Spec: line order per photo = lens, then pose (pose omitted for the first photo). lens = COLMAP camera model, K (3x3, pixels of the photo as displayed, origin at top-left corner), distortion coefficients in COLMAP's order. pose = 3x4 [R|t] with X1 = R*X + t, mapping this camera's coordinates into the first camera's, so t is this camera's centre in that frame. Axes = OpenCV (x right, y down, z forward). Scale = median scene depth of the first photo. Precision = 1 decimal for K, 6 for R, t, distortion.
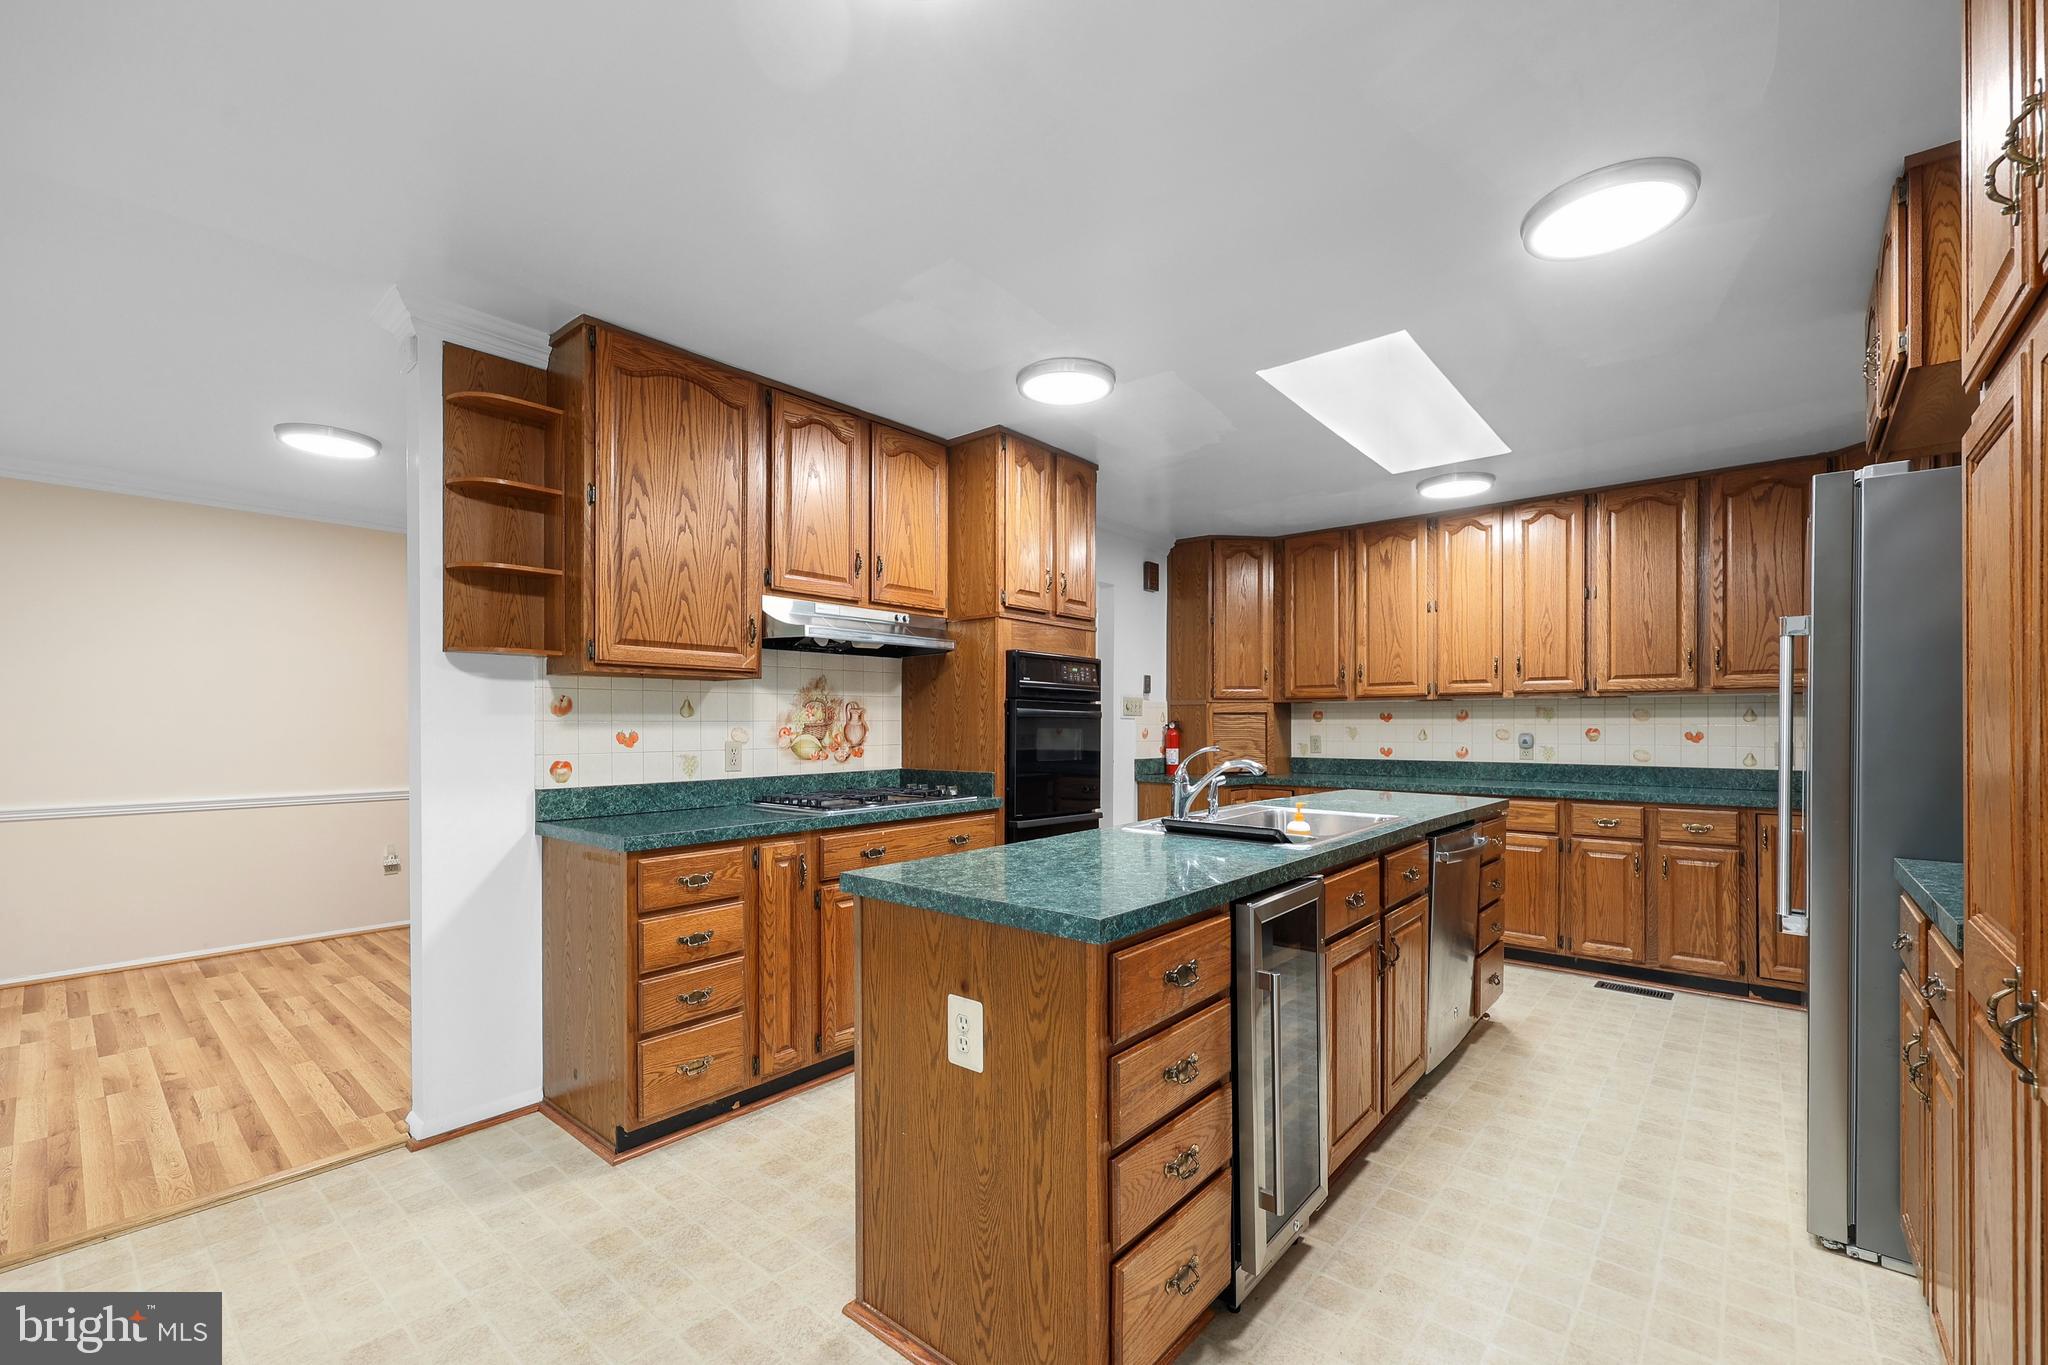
lens RADIAL K [[865.3, 0, 1047.6], [0, 865.3, 725.9], [0, 0, 1]] dist [0.000421, 0.000186]
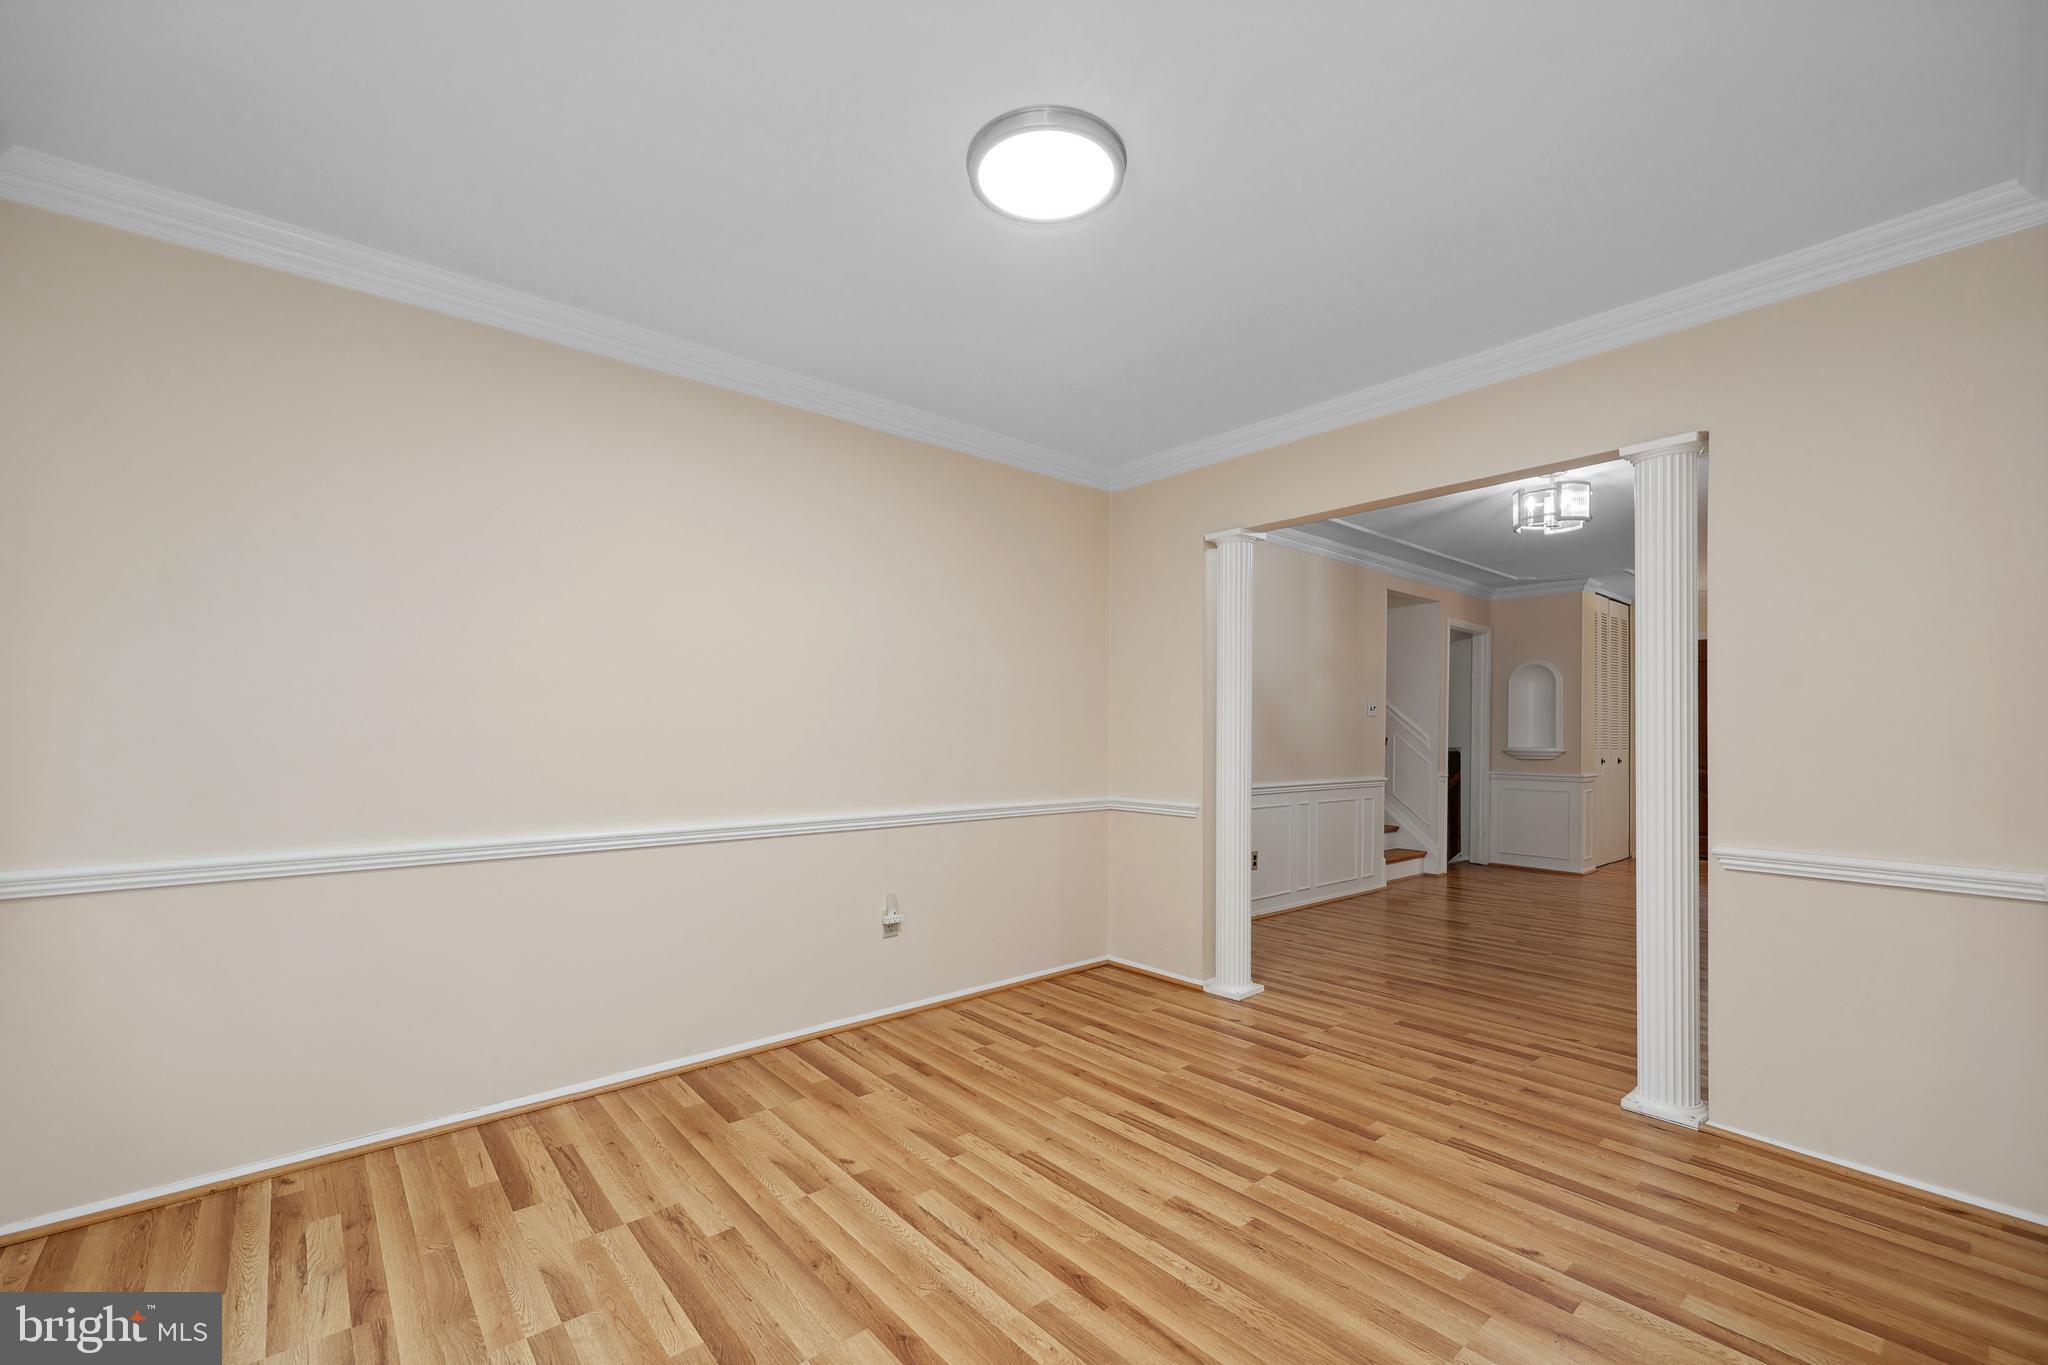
lens RADIAL K [[865.3, 0, 1047.6], [0, 865.3, 725.9], [0, 0, 1]] dist [0.000421, 0.000186]
pose [[0.988952, -0.002196, -0.148217, -0.761821], [0.001148, 0.999974, -0.007158, 0.014323], [0.148229, 0.006909, 0.988929, 0.489295]]
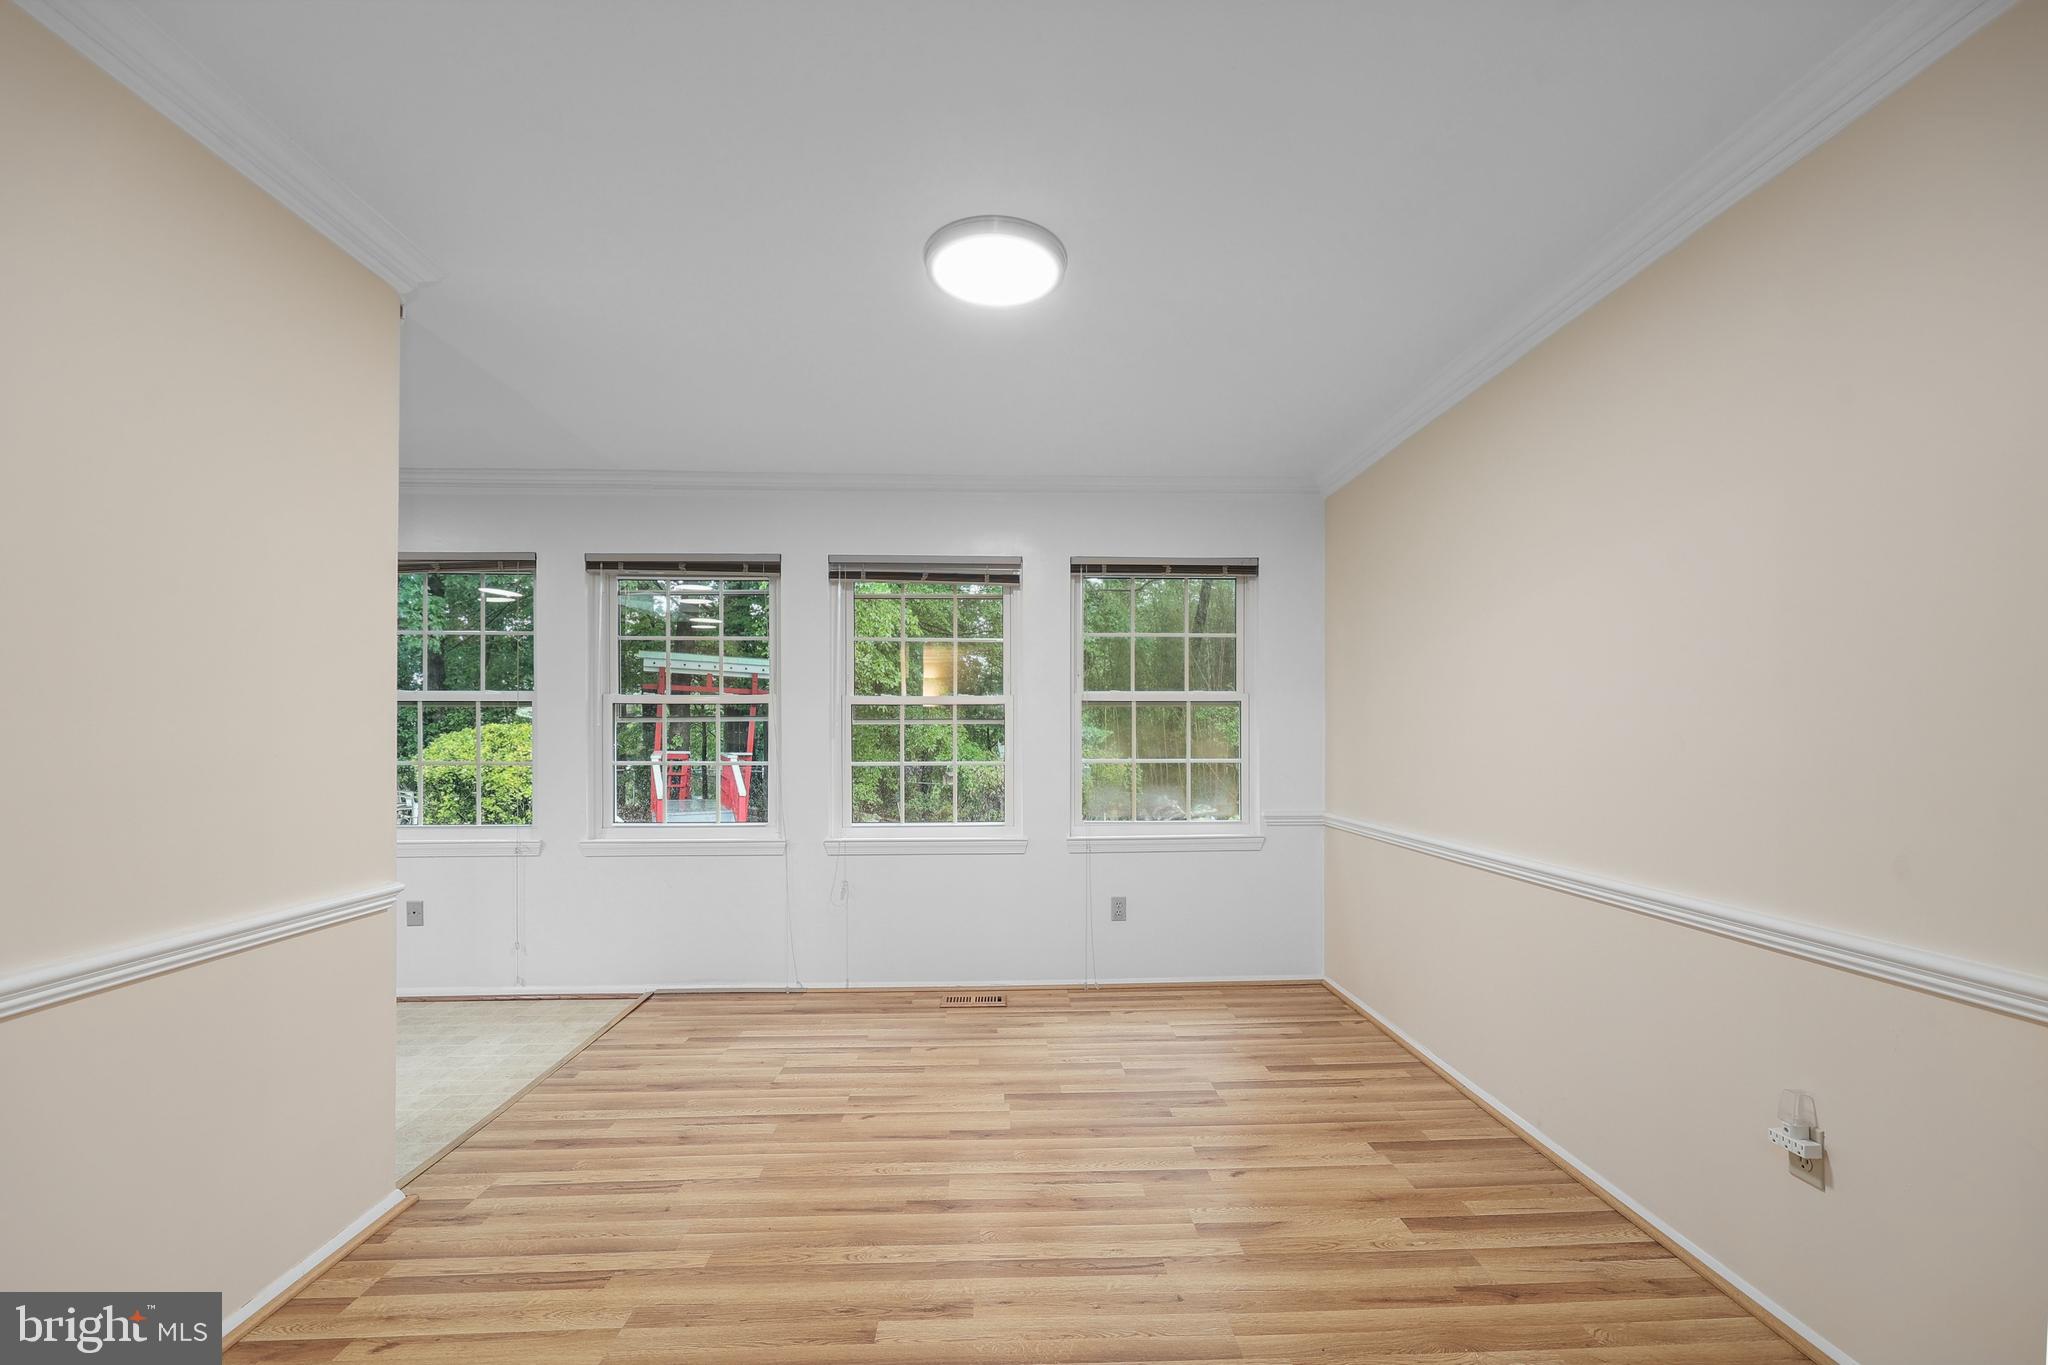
lens RADIAL K [[809.2, 0, 1033.5], [0, 809.2, 727.6], [0, 0, 1]] dist [0.011571, -0.000070]
pose [[-0.731522, -0.005913, -0.681793, -0.468952], [0.002128, 0.999938, -0.010955, 0.002865], [0.681815, -0.009465, -0.731463, 1.466545]]
